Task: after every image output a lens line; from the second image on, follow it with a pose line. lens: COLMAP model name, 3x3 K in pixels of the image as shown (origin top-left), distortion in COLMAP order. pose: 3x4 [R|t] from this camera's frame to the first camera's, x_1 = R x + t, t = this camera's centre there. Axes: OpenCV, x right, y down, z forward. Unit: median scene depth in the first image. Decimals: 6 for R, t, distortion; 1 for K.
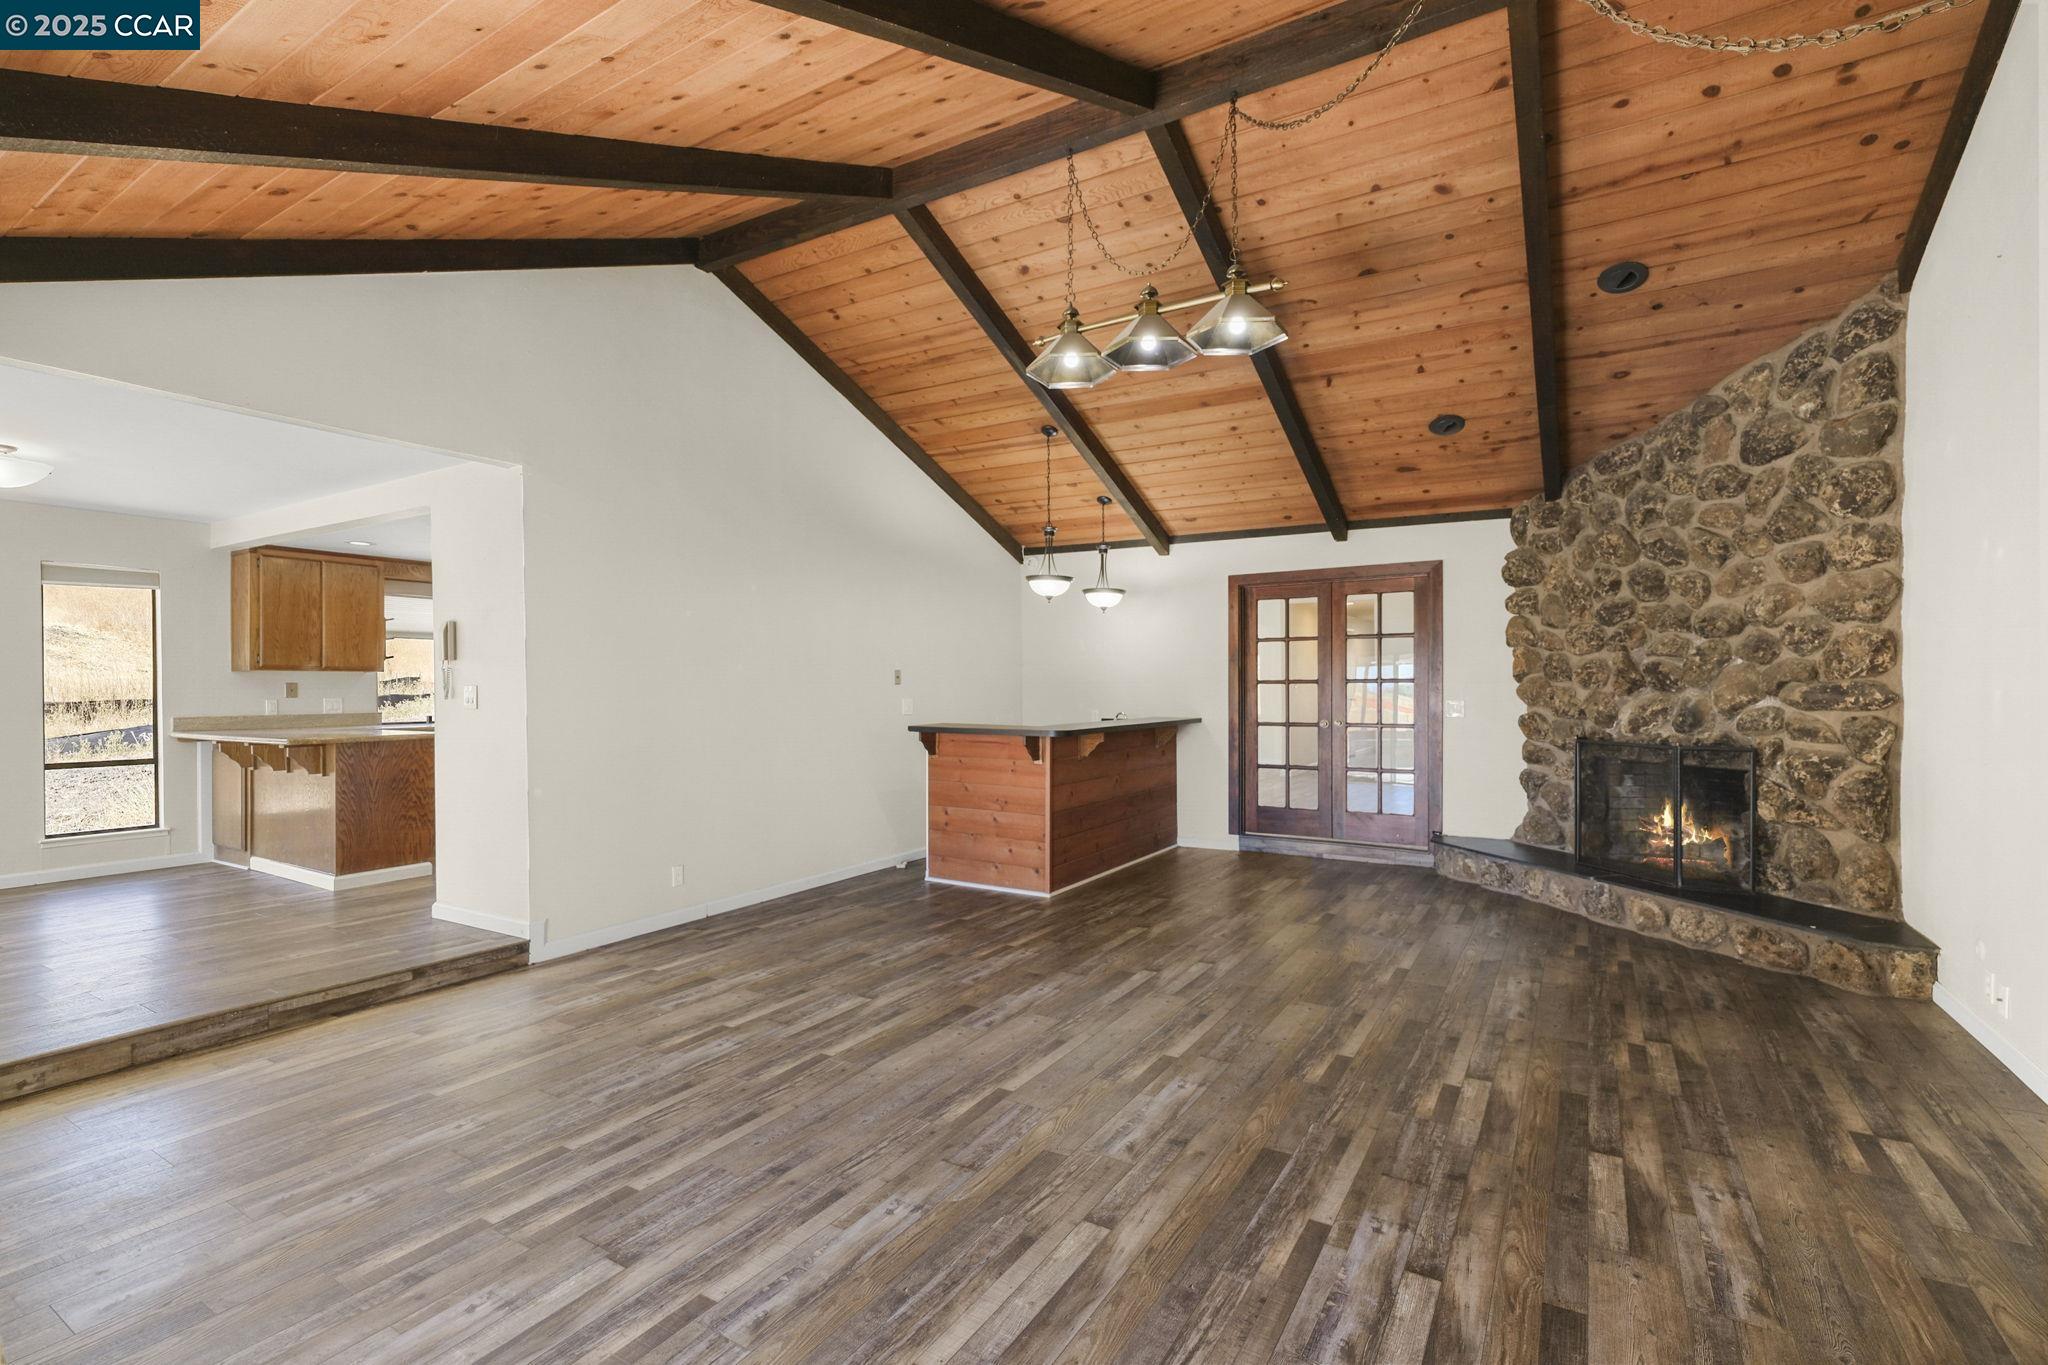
lens RADIAL K [[922.8, 0, 1024.9], [0, 922.8, 700.9], [0, 0, 1]] dist [-0.003165, 0.000005]
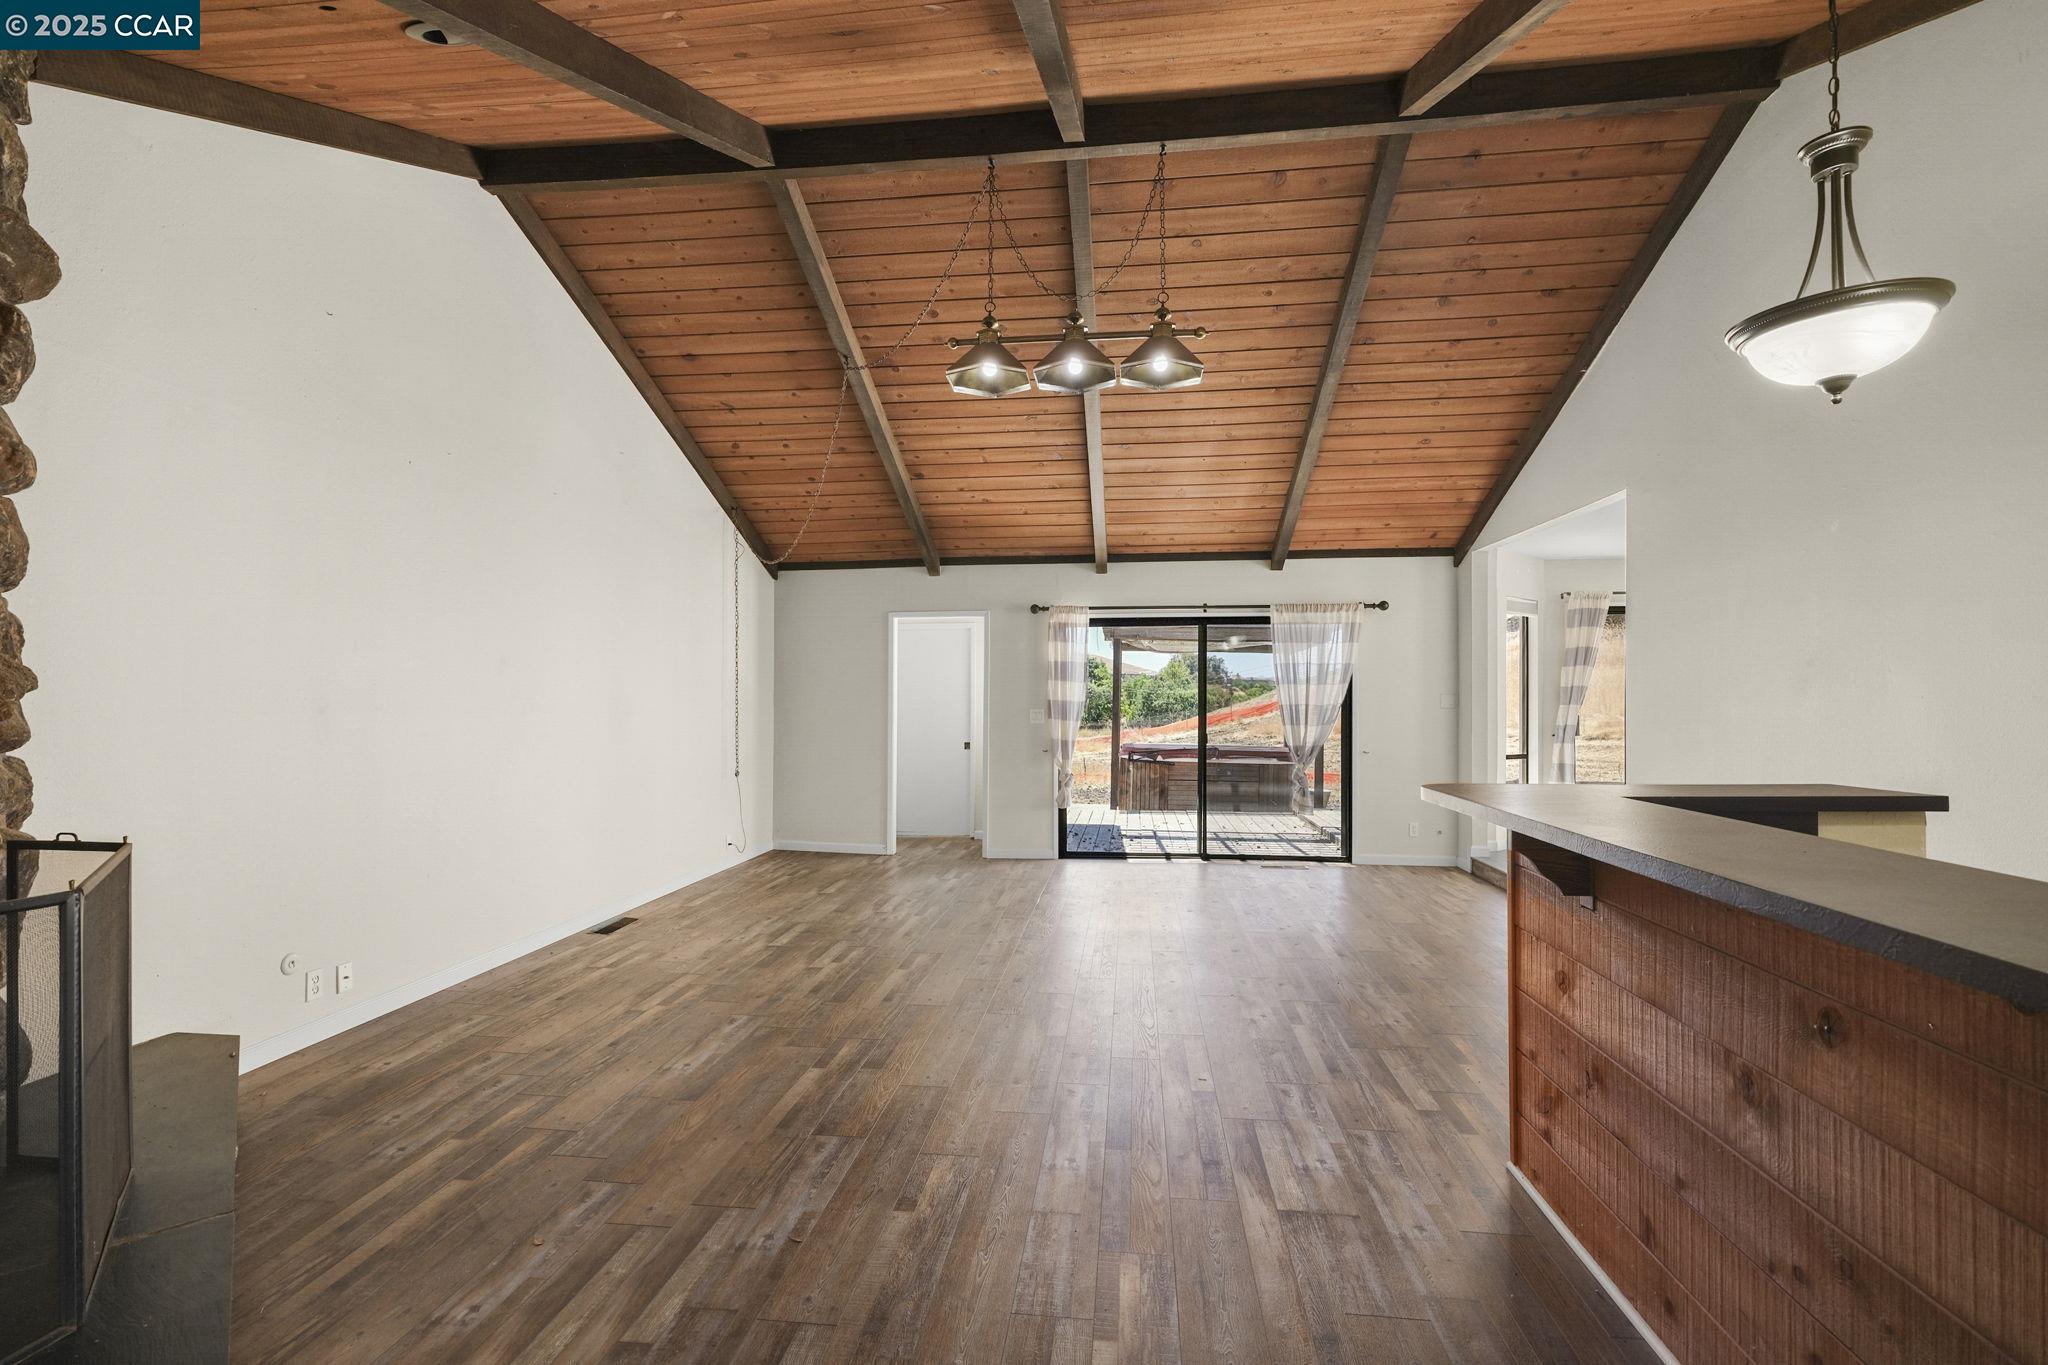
lens RADIAL K [[942.4, 0, 1019.3], [0, 942.4, 685.7], [0, 0, 1]] dist [-0.001338, 0.000372]
pose [[-0.910844, -0.000606, -0.412751, 0.552083], [-0.001678, 0.999996, 0.002234, -0.026989], [0.412748, 0.002728, -0.910841, 1.688405]]
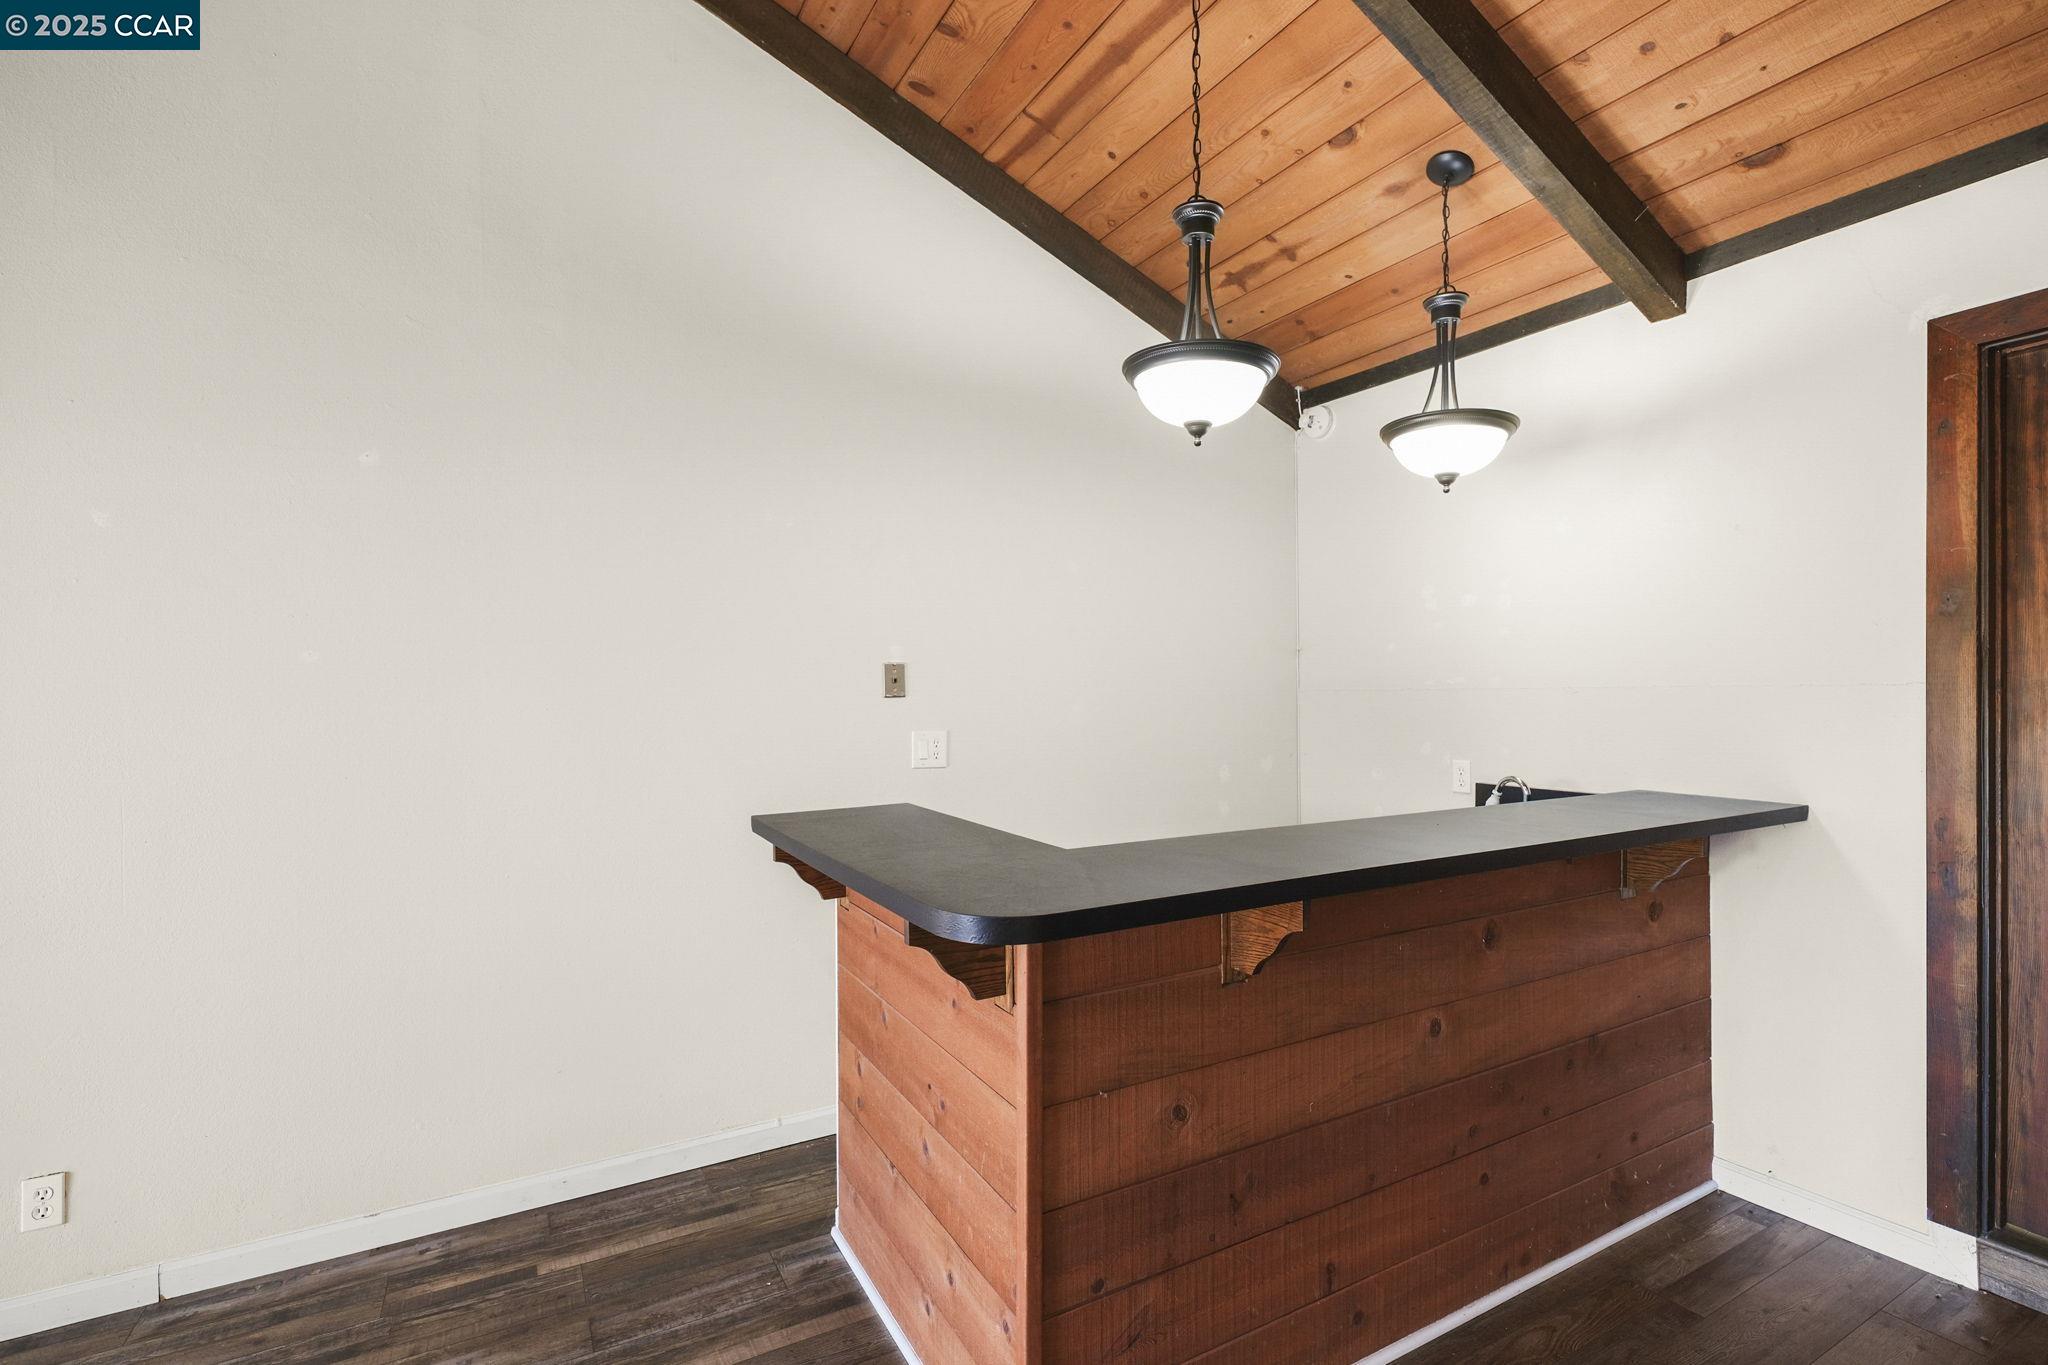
lens RADIAL K [[922.8, 0, 1024.9], [0, 922.8, 700.9], [0, 0, 1]] dist [-0.003165, 0.000005]
pose [[0.869702, 0.004489, -0.493557, 0.191447], [-0.009281, 0.999931, -0.007259, -0.020842], [0.493491, 0.010894, 0.869683, 1.001438]]
